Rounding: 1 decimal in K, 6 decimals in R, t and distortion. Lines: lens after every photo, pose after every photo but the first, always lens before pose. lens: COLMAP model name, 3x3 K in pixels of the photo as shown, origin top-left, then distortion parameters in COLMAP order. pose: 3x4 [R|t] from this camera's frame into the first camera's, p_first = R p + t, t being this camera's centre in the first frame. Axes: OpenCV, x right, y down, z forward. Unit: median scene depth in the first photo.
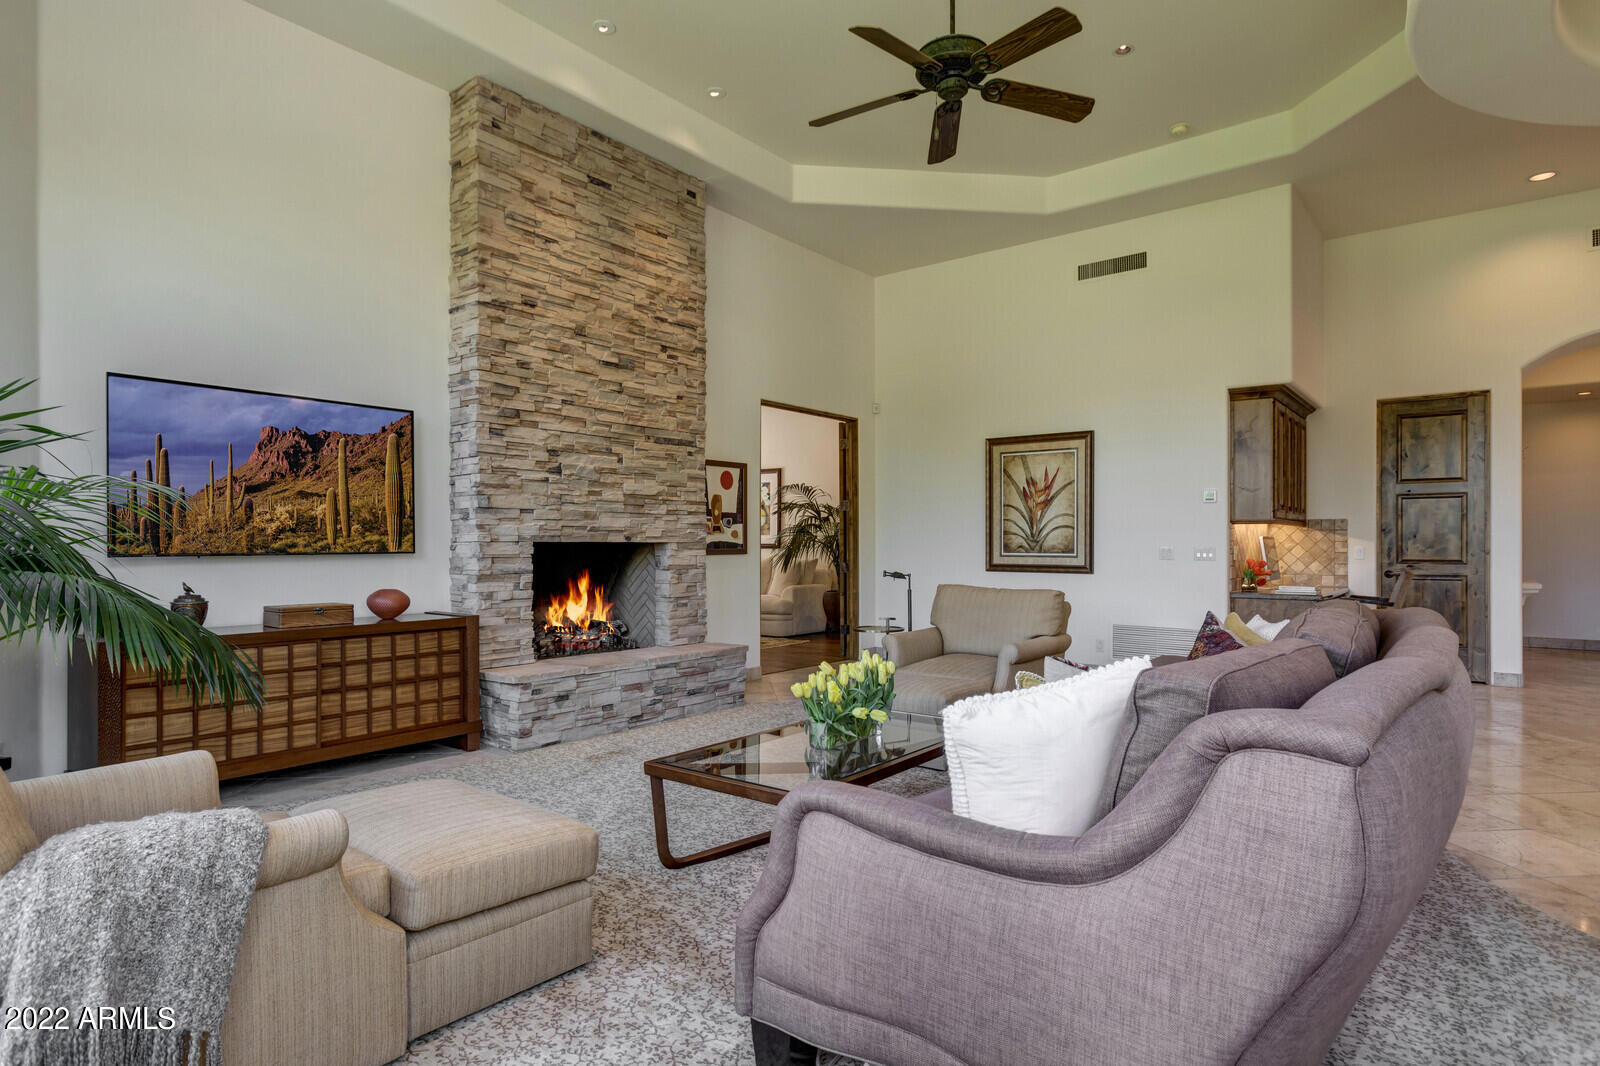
lens RADIAL K [[872.2, 0, 801.1], [0, 872.2, 541.3], [0, 0, 1]] dist [-0.011856, 0.011646]
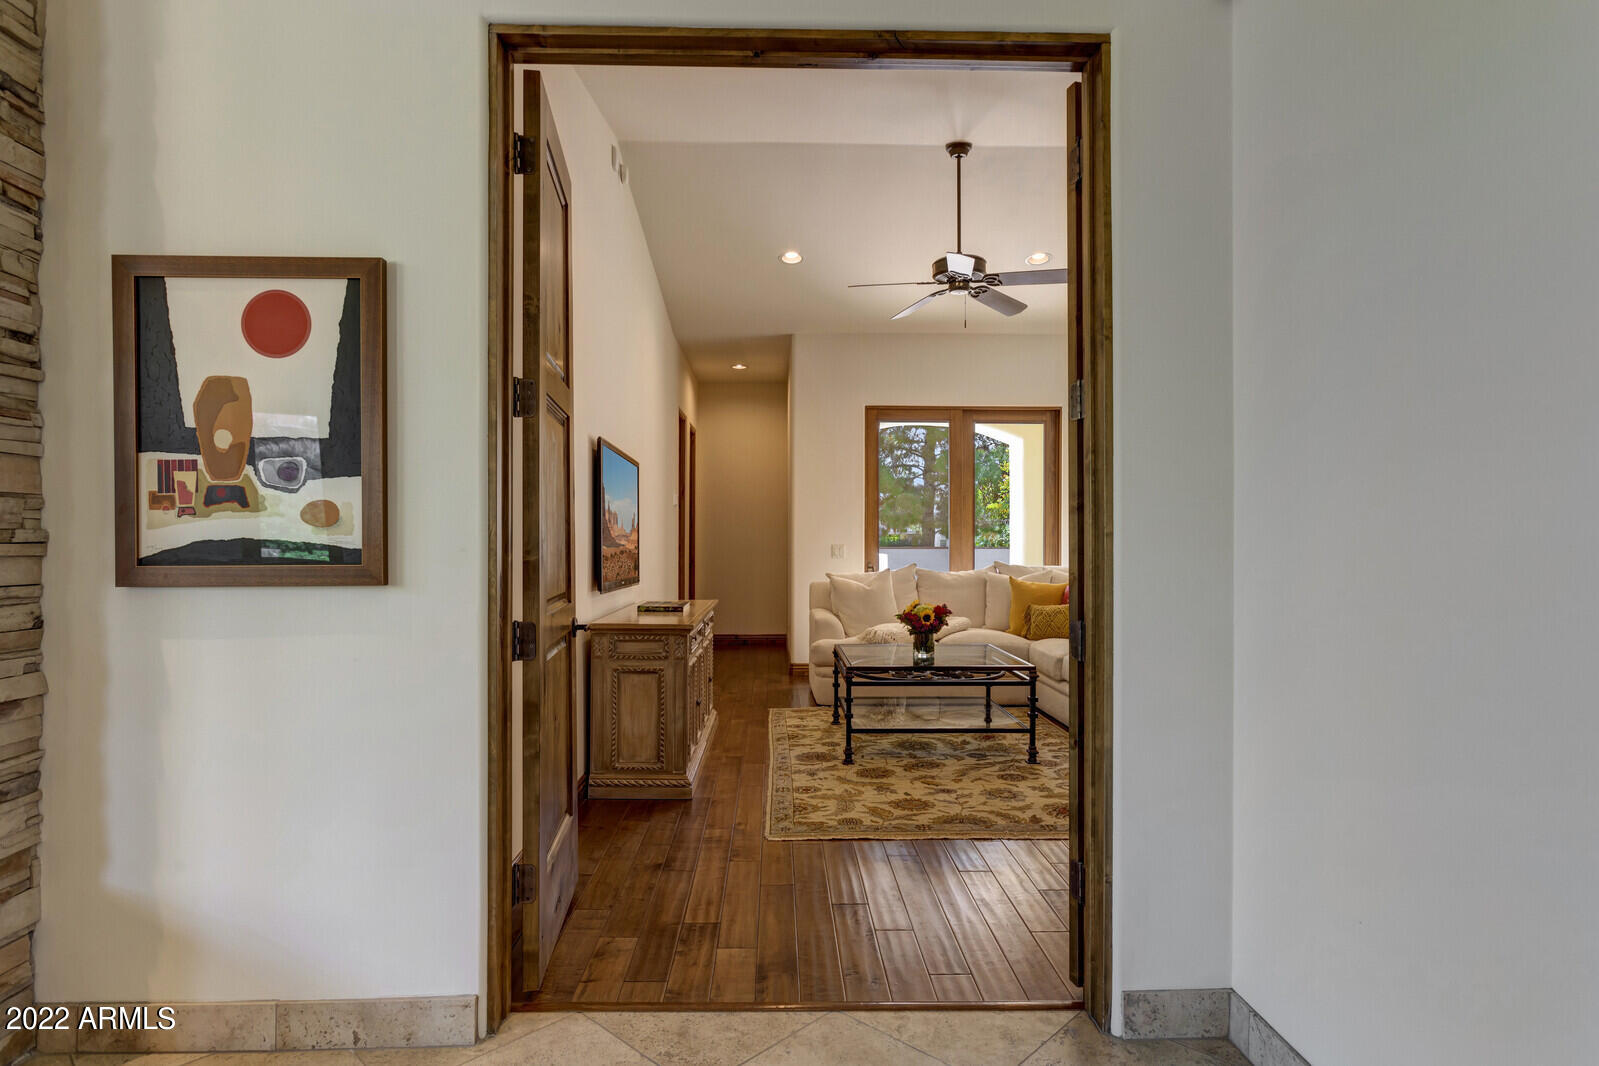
lens RADIAL K [[871.7, 0, 797.4], [0, 871.7, 536.7], [0, 0, 1]] dist [-0.011856, 0.011646]
pose [[0.644850, -0.001595, -0.764308, 0.290064], [0.000067, 0.999998, -0.002030, -0.000276], [0.764310, 0.001257, 0.644848, 1.148403]]
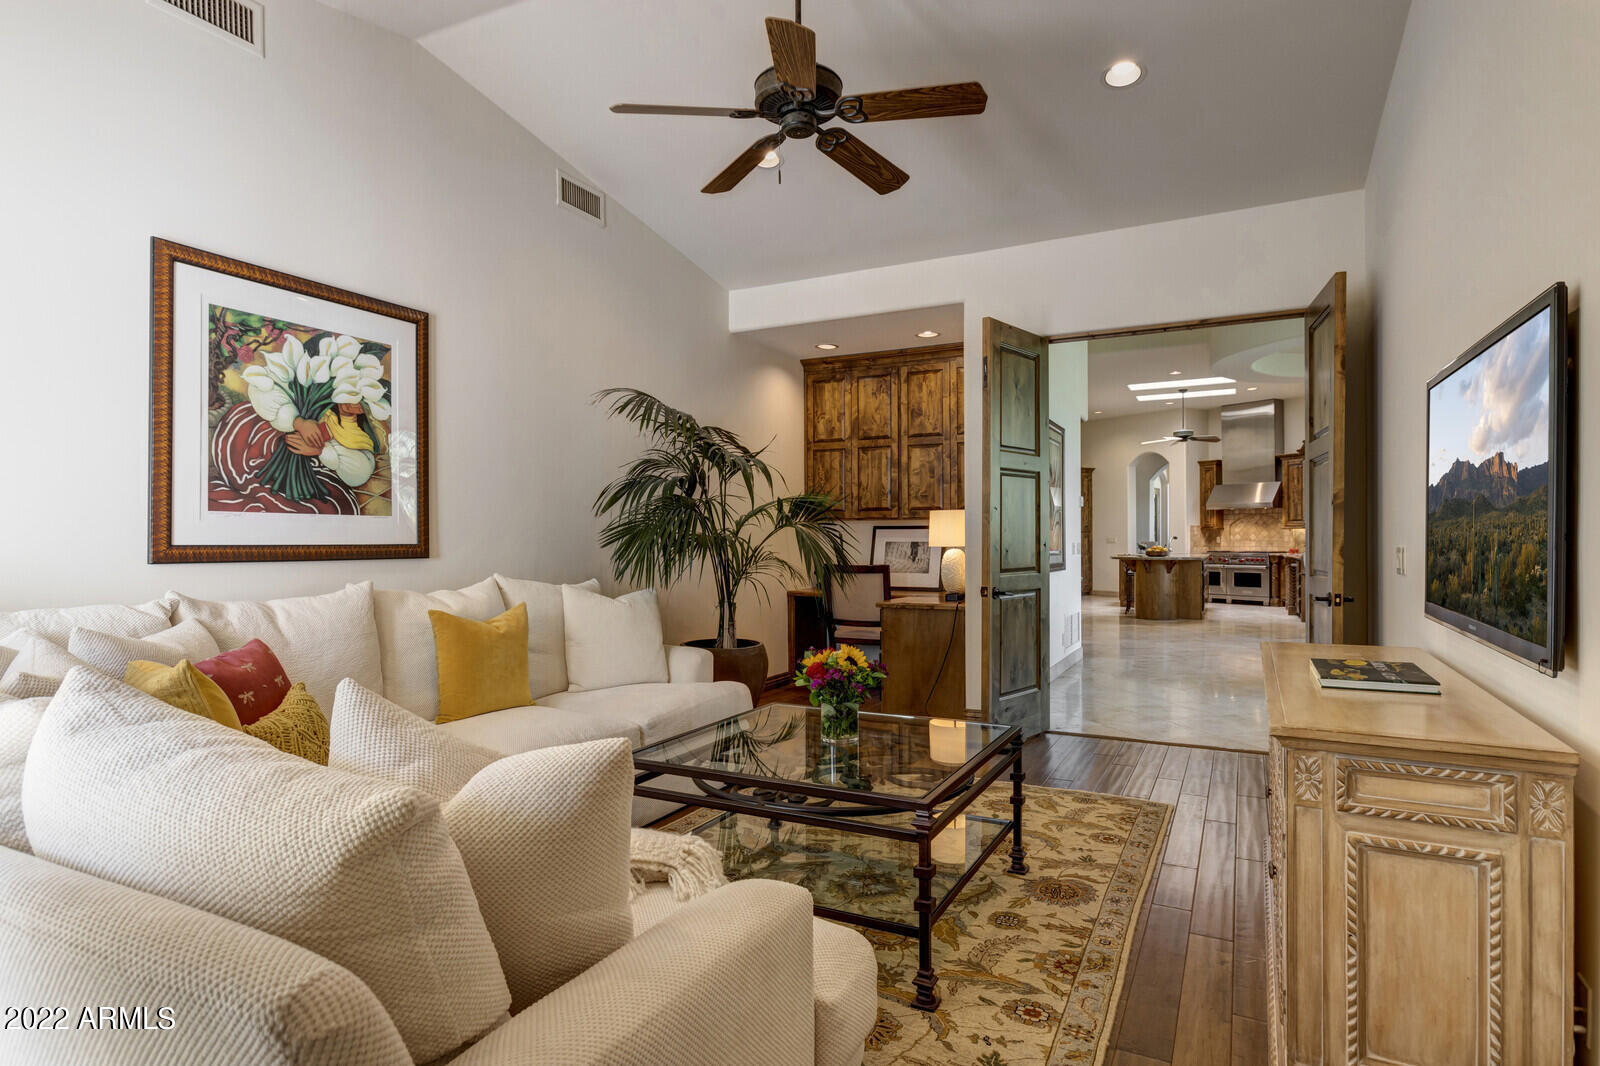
lens RADIAL K [[872.2, 0, 786.7], [0, 872.2, 536.1], [0, 0, 1]] dist [-0.011856, 0.011646]
pose [[-0.187578, 0.004509, 0.982239, -0.785947], [-0.000220, 0.999989, -0.004632, 0.003661], [-0.982250, -0.001085, -0.187575, 1.936811]]
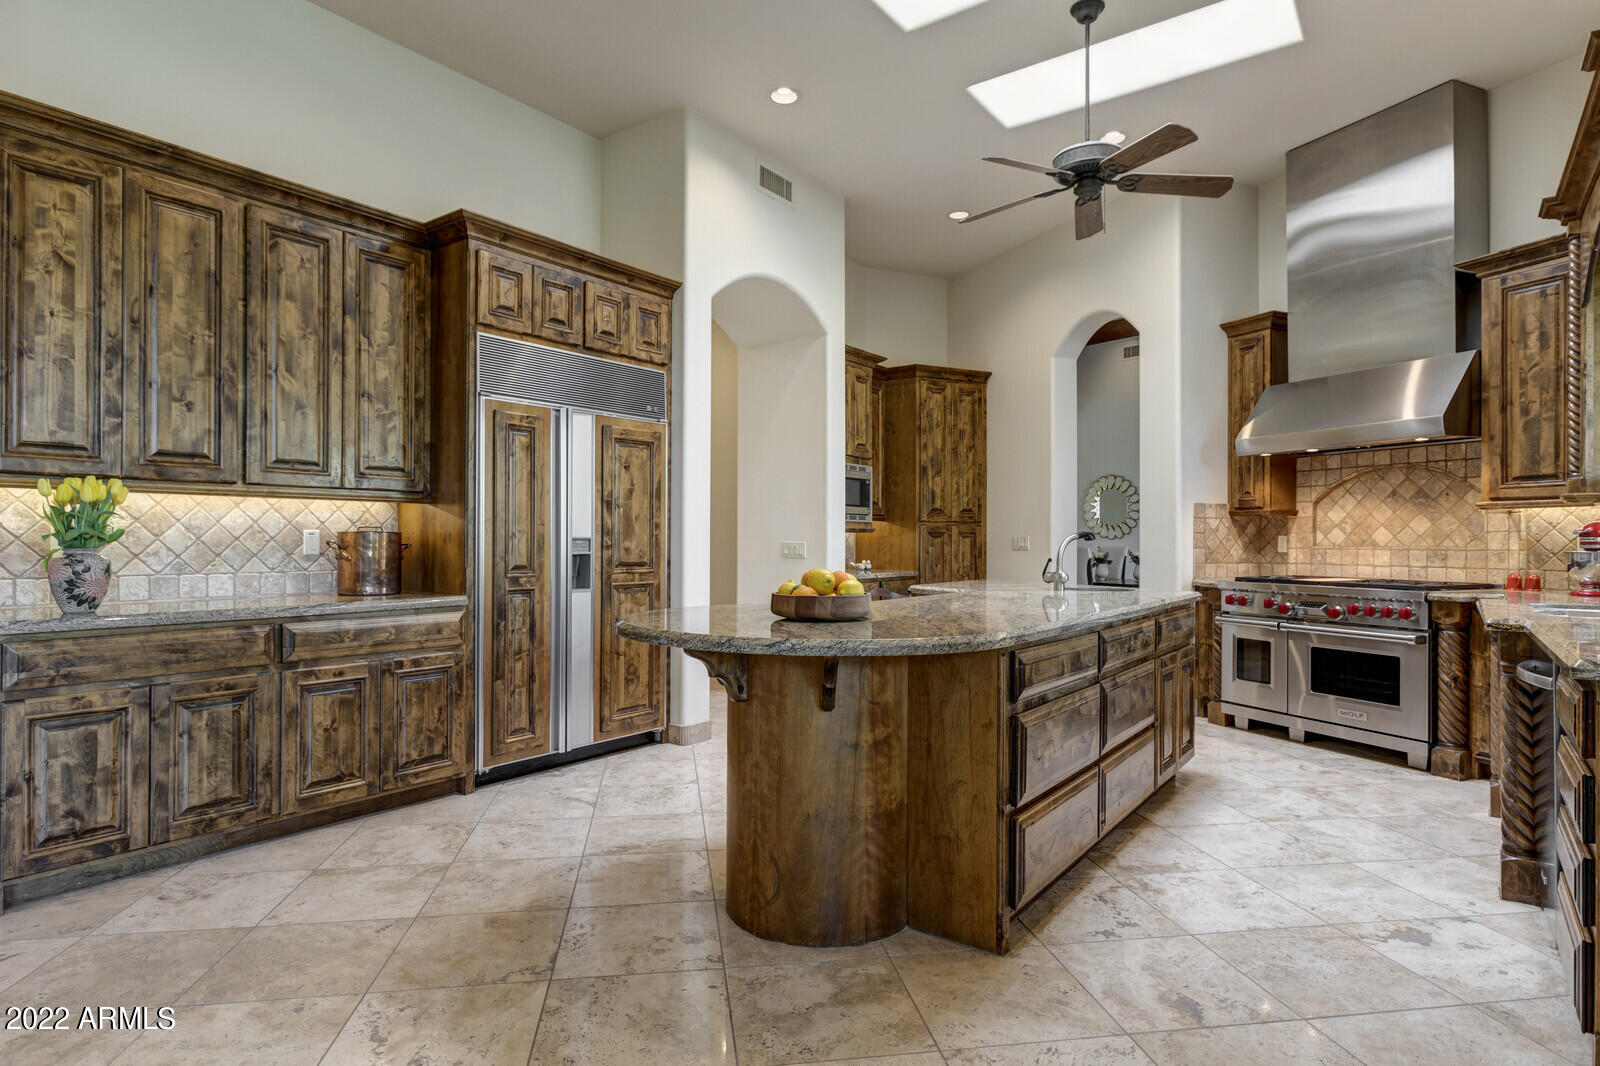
lens RADIAL K [[872.2, 0, 795.1], [0, 872.2, 537.6], [0, 0, 1]] dist [-0.011856, 0.011646]
pose [[-0.031225, 0.003554, 0.999506, 0.710038], [-0.006833, 0.999970, -0.003769, 0.002464], [-0.999489, -0.006947, -0.031199, 0.649978]]
